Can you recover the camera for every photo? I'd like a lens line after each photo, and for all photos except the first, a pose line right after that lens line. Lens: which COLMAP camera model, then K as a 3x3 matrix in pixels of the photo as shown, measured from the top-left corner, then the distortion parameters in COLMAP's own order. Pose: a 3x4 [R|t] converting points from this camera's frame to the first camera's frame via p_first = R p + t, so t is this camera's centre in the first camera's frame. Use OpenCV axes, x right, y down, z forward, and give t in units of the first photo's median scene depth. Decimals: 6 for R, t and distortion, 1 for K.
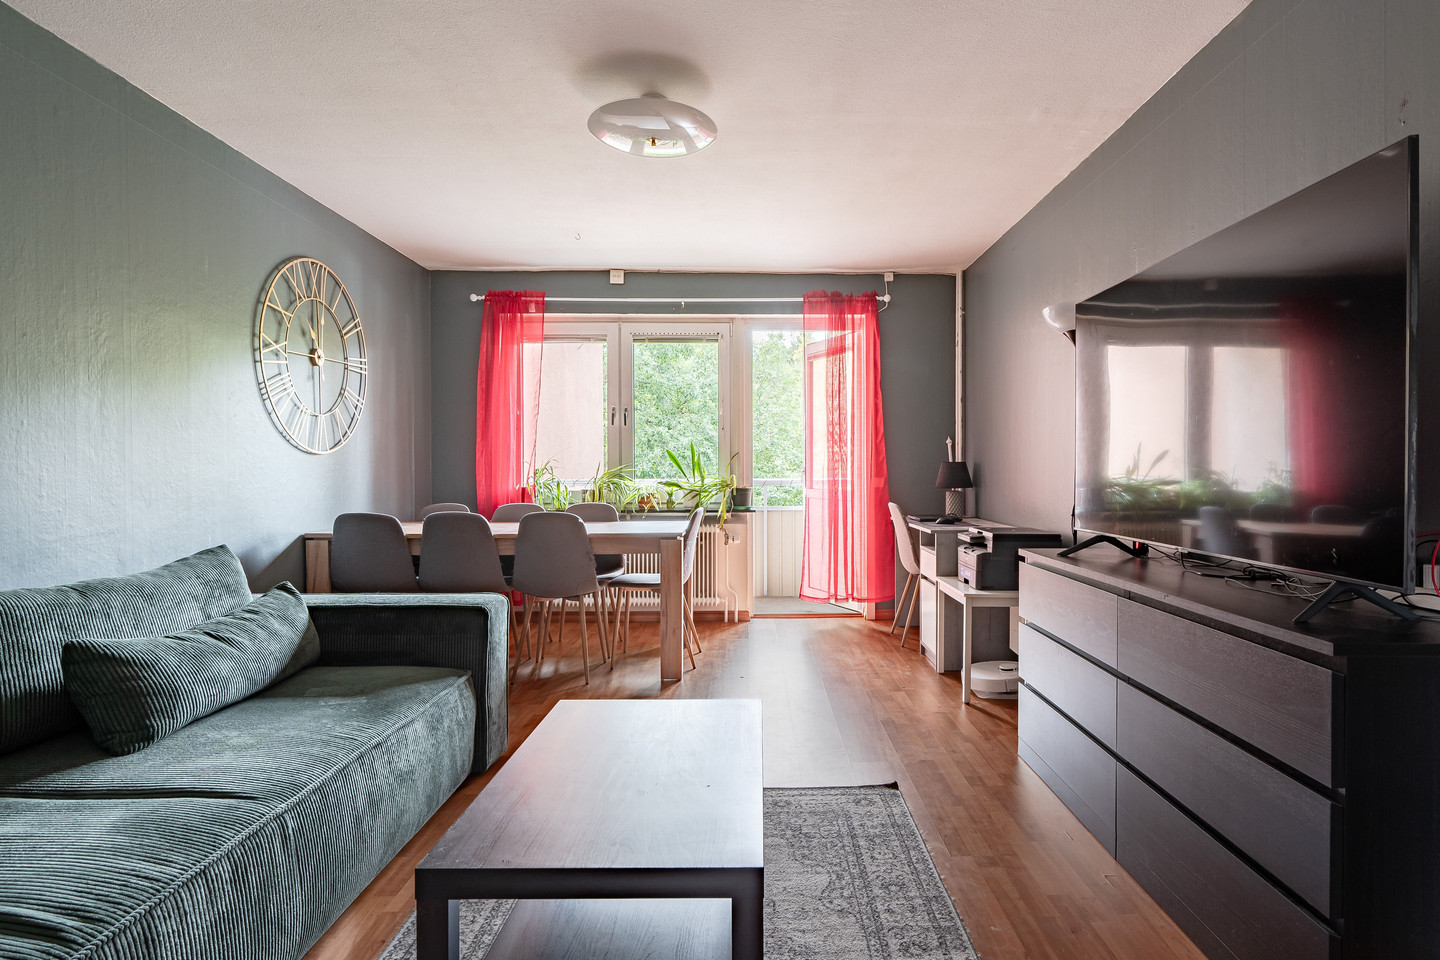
lens RADIAL K [[766.1, 0, 721.3], [0, 766.1, 480.1], [0, 0, 1]] dist [-0.003291, -0.000014]
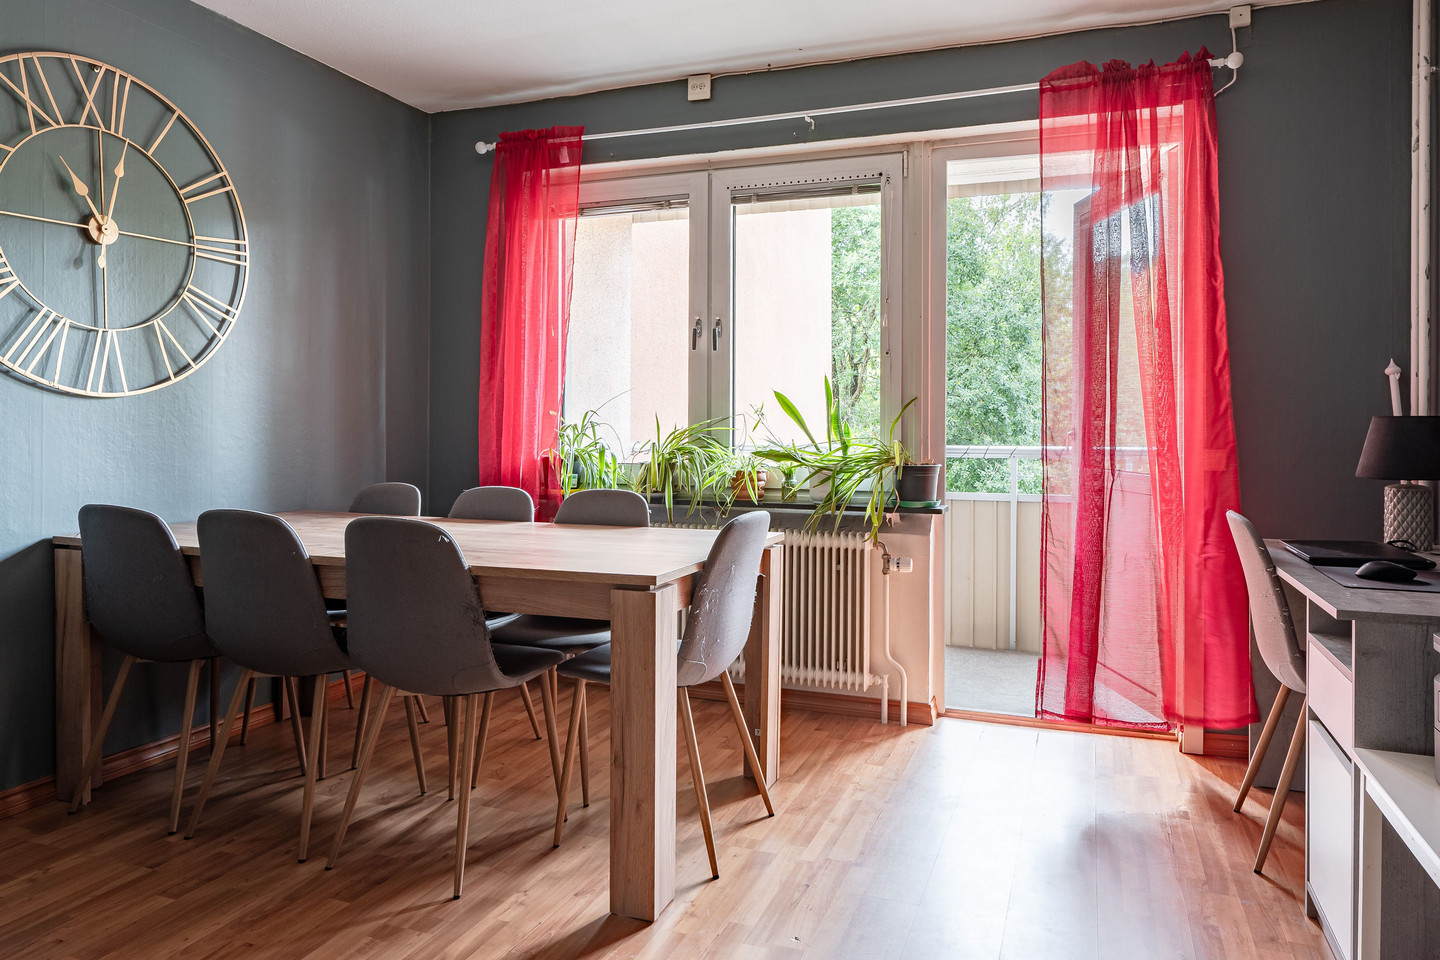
lens RADIAL K [[895.5, 0, 730.1], [0, 895.5, 424.7], [0, 0, 1]] dist [-0.008906, 0.006994]
pose [[0.942756, 0.008839, -0.333366, 0.111932], [-0.013398, 0.999846, -0.011378, -0.008949], [0.333214, 0.015193, 0.942729, 0.396924]]
